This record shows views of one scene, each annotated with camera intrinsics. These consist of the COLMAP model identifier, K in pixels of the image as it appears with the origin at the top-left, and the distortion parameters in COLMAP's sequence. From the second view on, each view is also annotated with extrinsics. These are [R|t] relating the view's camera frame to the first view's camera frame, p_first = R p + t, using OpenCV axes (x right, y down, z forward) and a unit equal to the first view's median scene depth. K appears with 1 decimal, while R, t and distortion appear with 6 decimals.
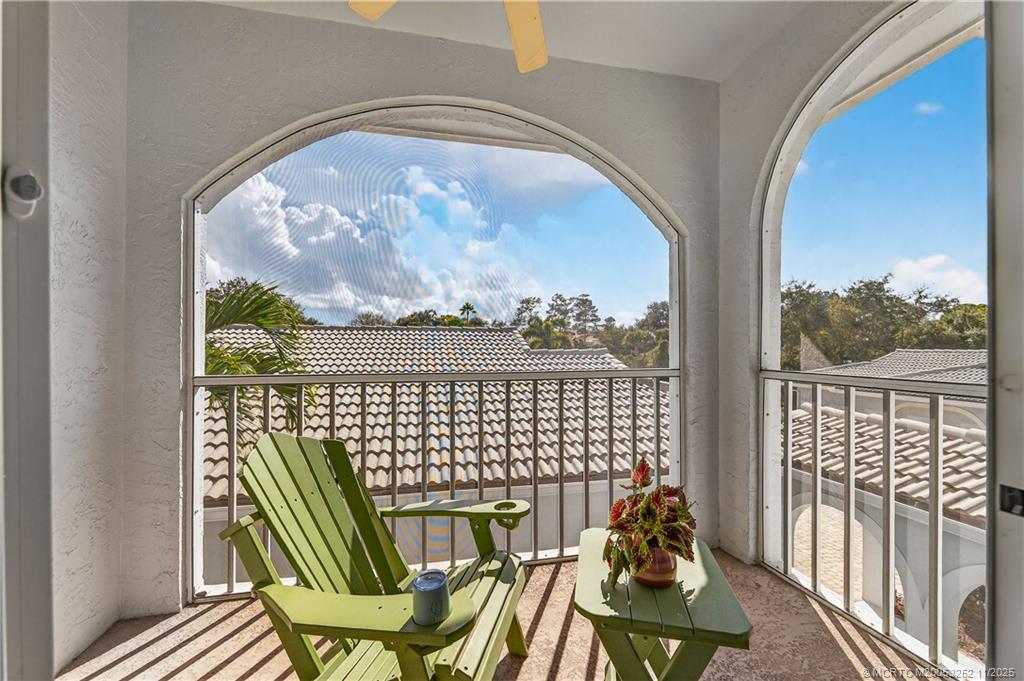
lens RADIAL K [[397.4, 0, 508.1], [0, 397.4, 345.7], [0, 0, 1]] dist [0.000476, 0.000079]
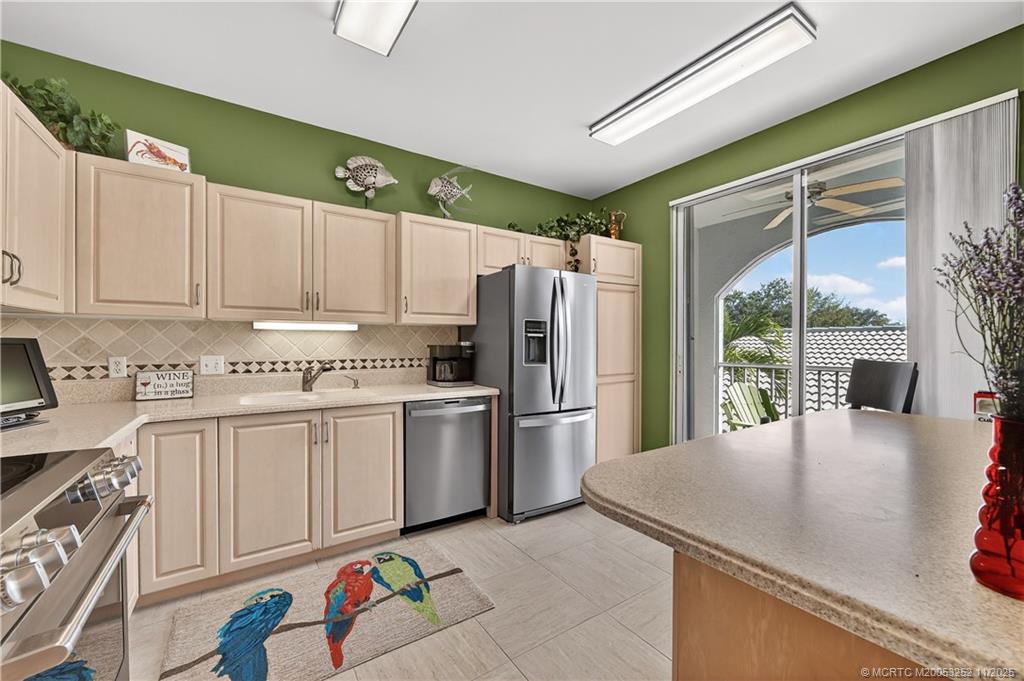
lens RADIAL K [[397.4, 0, 508.1], [0, 397.4, 345.7], [0, 0, 1]] dist [0.000476, 0.000079]
pose [[0.363766, 0.000415, -0.931490, 0.835734], [0.004991, 0.999985, 0.002395, -0.031493], [0.931477, -0.005520, 0.363758, -0.906576]]
